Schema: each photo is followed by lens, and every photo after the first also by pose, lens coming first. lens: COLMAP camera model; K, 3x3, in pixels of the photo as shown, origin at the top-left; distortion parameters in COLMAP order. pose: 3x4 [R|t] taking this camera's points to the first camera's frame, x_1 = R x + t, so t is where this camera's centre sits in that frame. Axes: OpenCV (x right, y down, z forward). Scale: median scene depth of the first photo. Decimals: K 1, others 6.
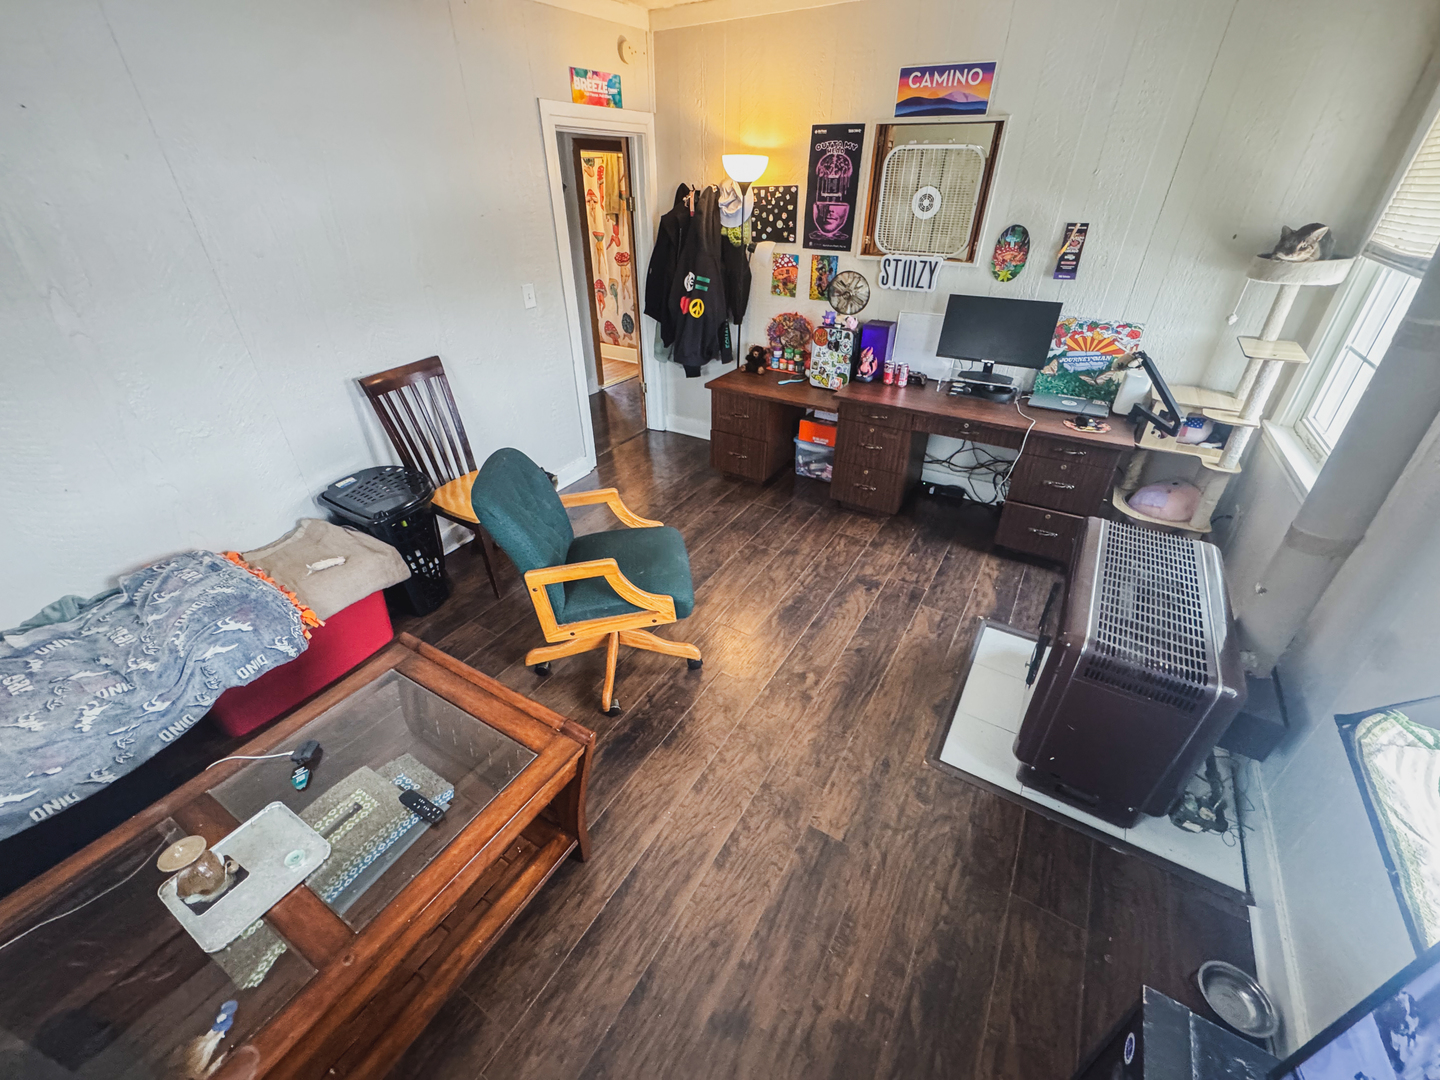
lens RADIAL K [[578.0, 0, 721.0], [0, 578.0, 537.0], [0, 0, 1]] dist [-0.001630, 0.000815]
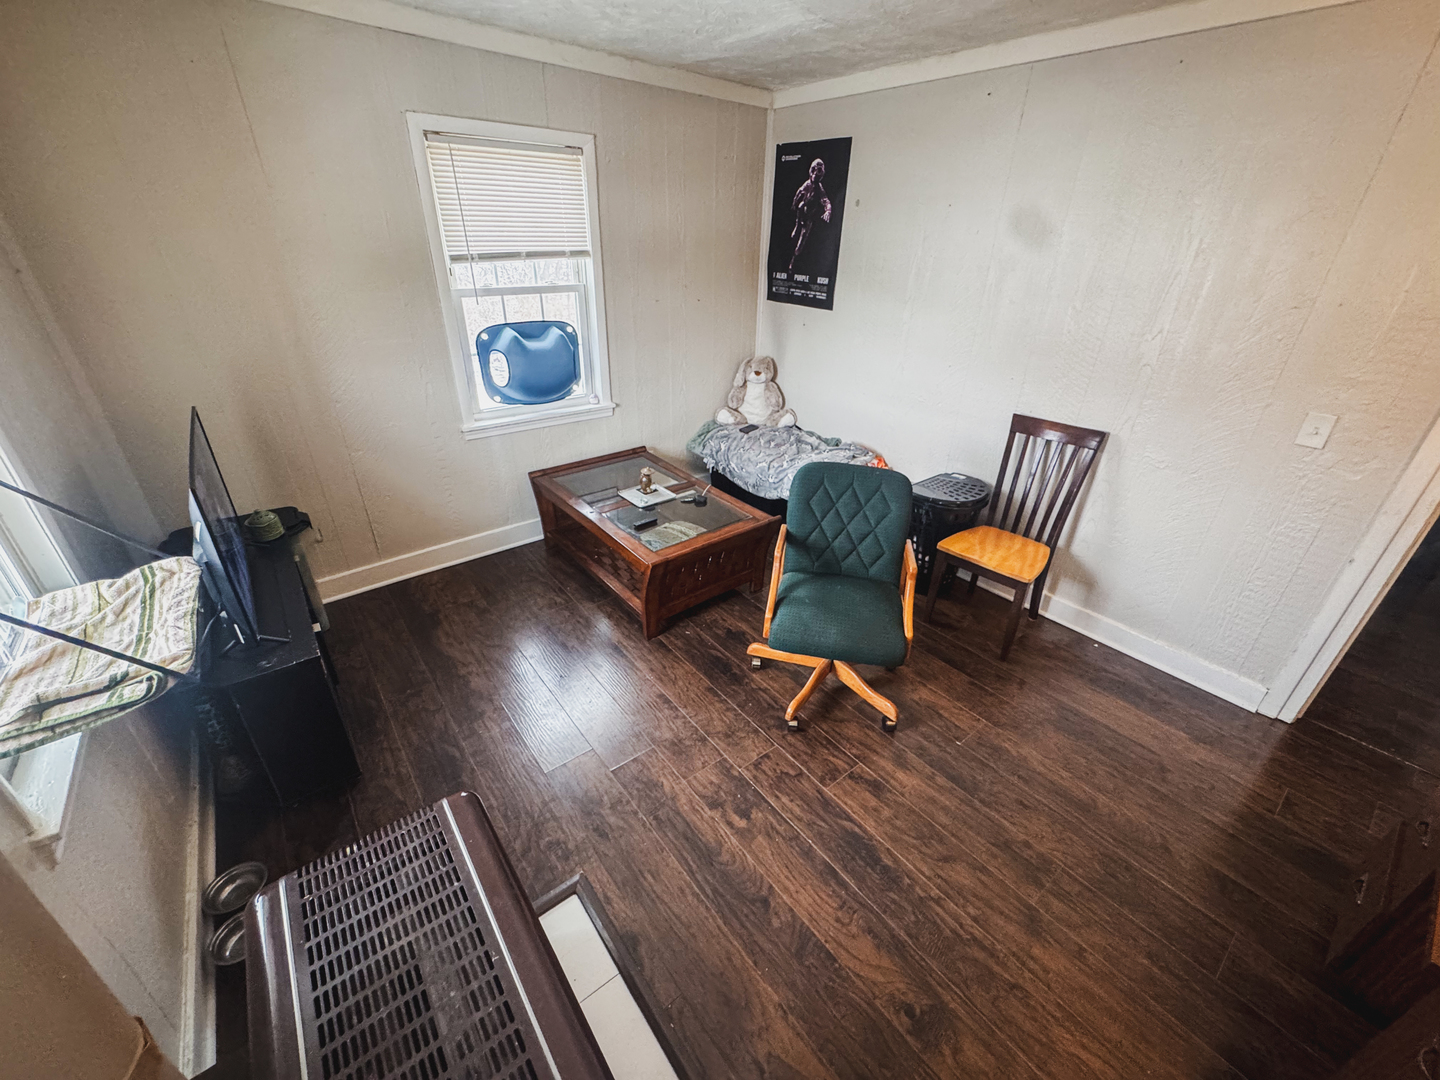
lens RADIAL K [[578.0, 0, 716.9], [0, 578.0, 535.3], [0, 0, 1]] dist [-0.001630, 0.000815]
pose [[-0.346634, 0.437999, -0.829459, 0.677268], [-0.513668, 0.651266, 0.558568, -0.475560], [0.784850, 0.619685, -0.000765, 0.717388]]
